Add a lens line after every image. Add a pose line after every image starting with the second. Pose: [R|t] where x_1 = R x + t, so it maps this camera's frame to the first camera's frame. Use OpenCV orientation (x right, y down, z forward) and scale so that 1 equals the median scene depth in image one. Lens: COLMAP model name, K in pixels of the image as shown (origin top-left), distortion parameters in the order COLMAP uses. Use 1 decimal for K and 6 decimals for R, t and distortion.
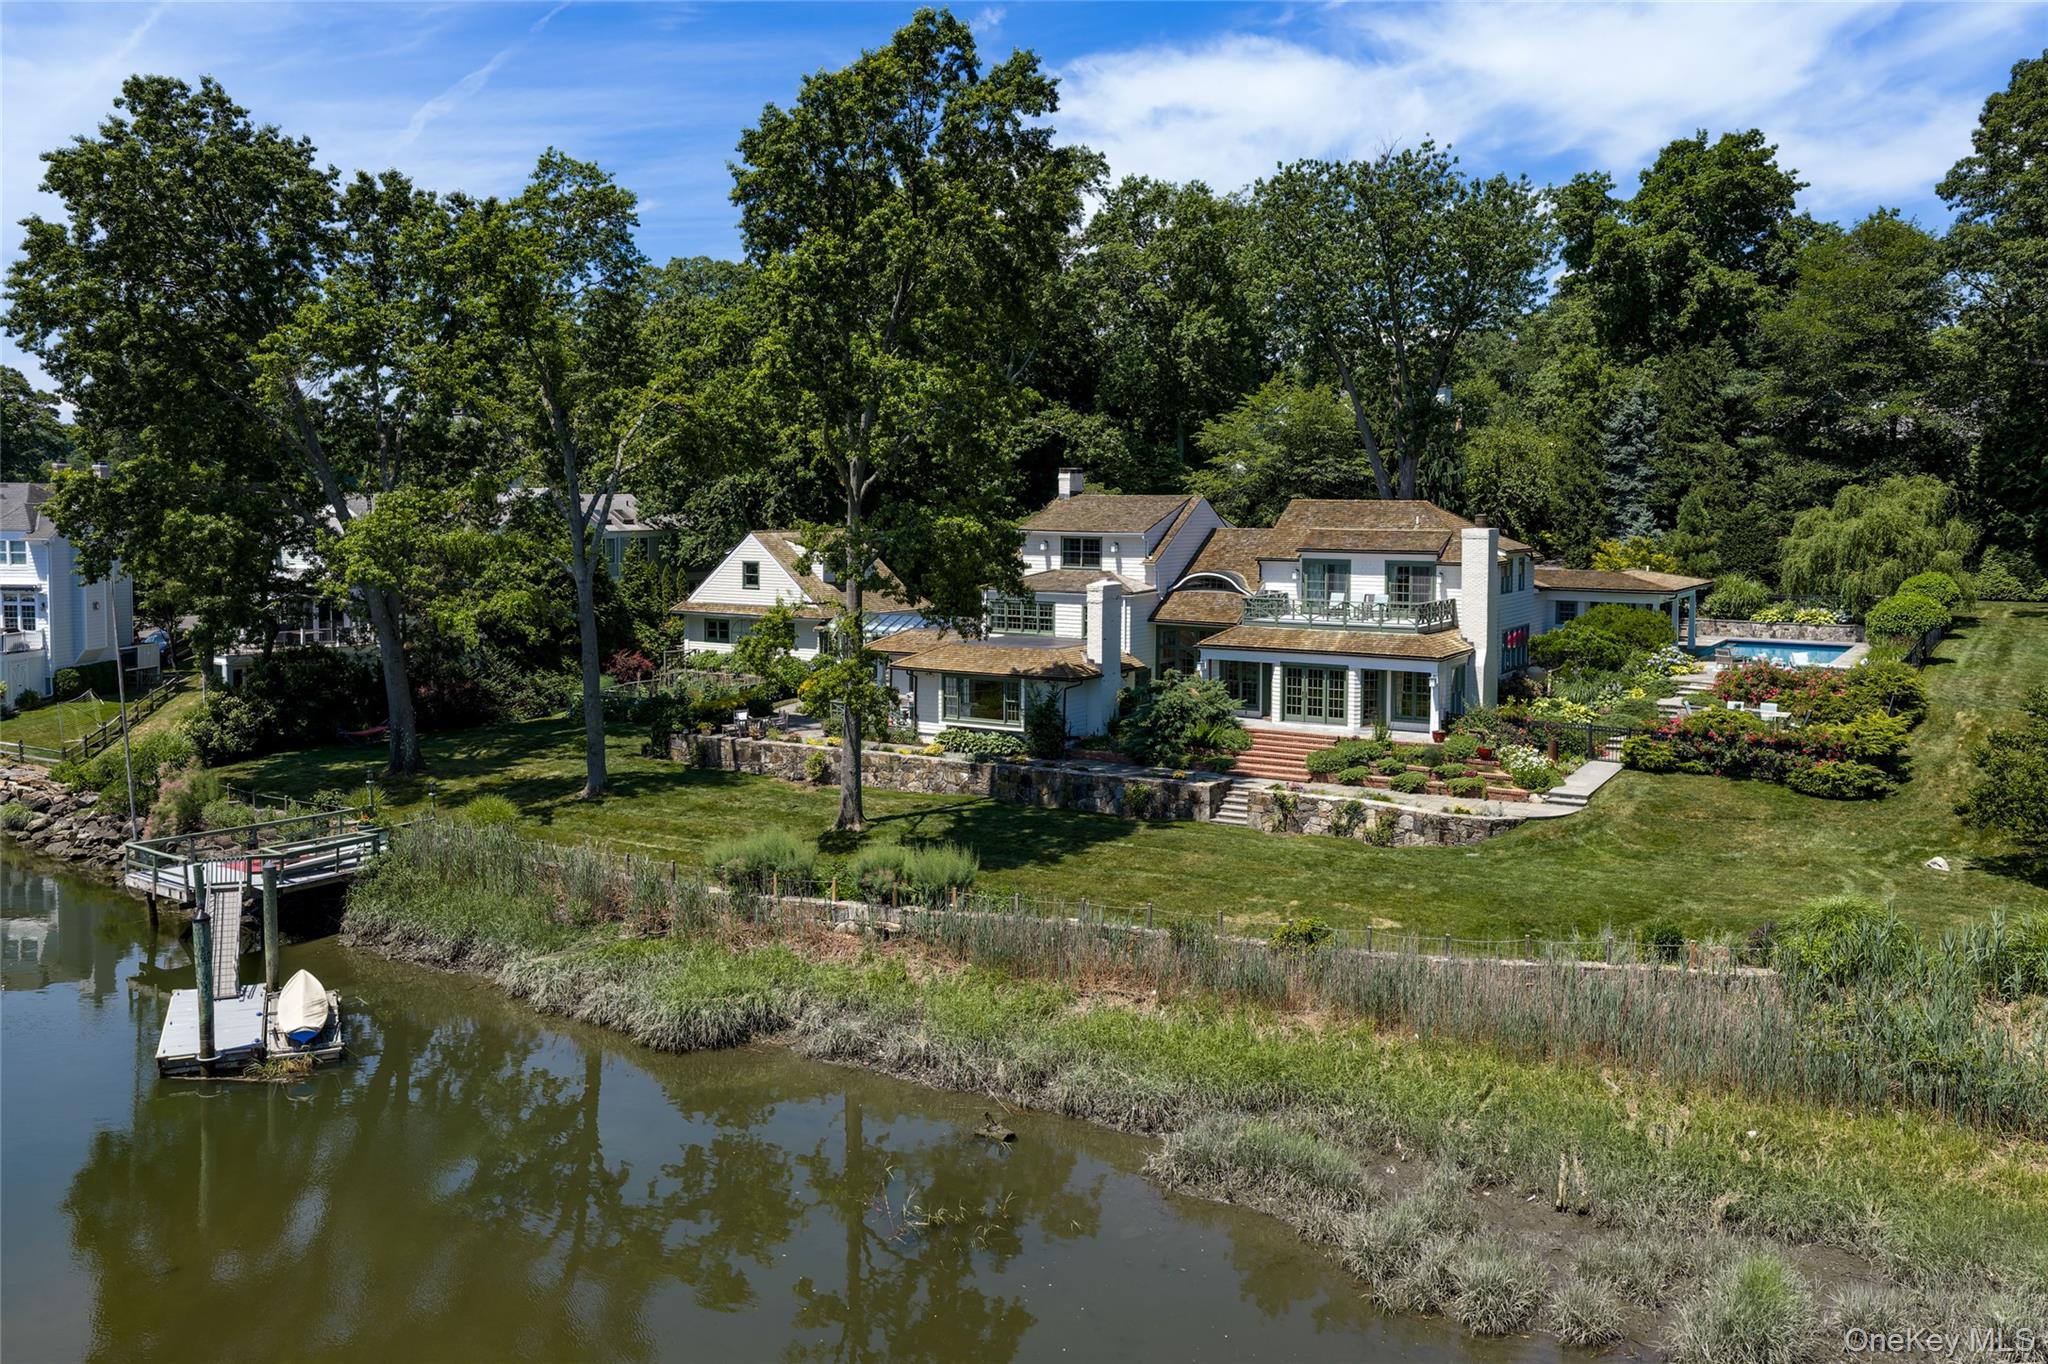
lens RADIAL K [[1703.4, 0, 1057.9], [0, 1703.4, 585.8], [0, 0, 1]] dist [-0.003679, 0.017752]
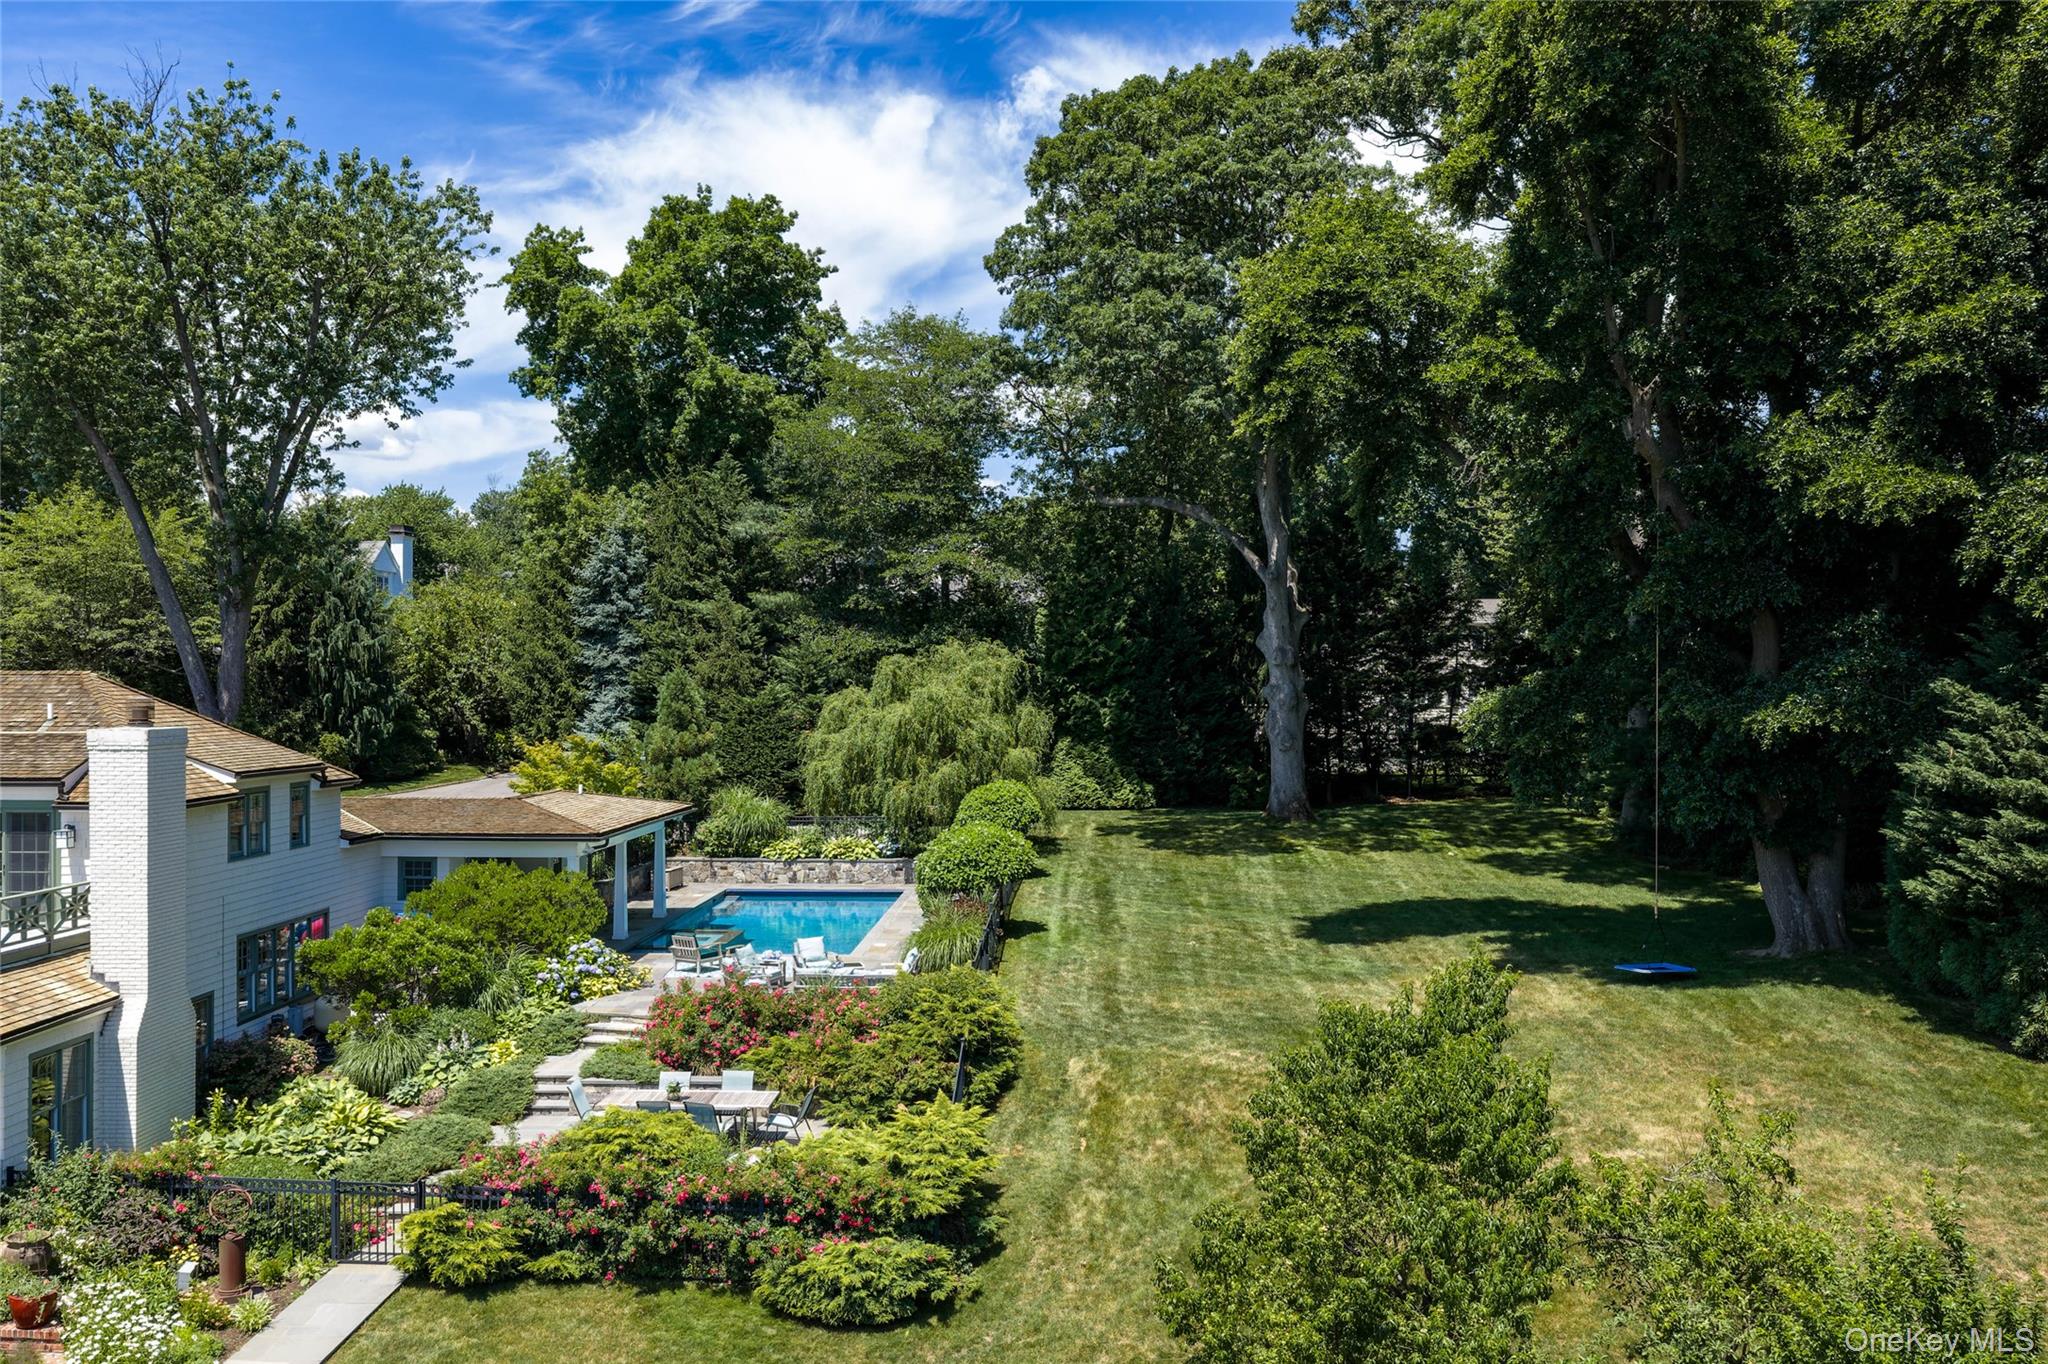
lens RADIAL K [[1655.4, 0, 1013.7], [0, 1655.4, 715.5], [0, 0, 1]] dist [-0.004924, -0.001442]
pose [[0.879366, -0.011266, 0.476014, 0.182467], [0.029113, 0.999122, -0.030135, -0.012503], [-0.475256, 0.040358, 0.878921, 0.374972]]
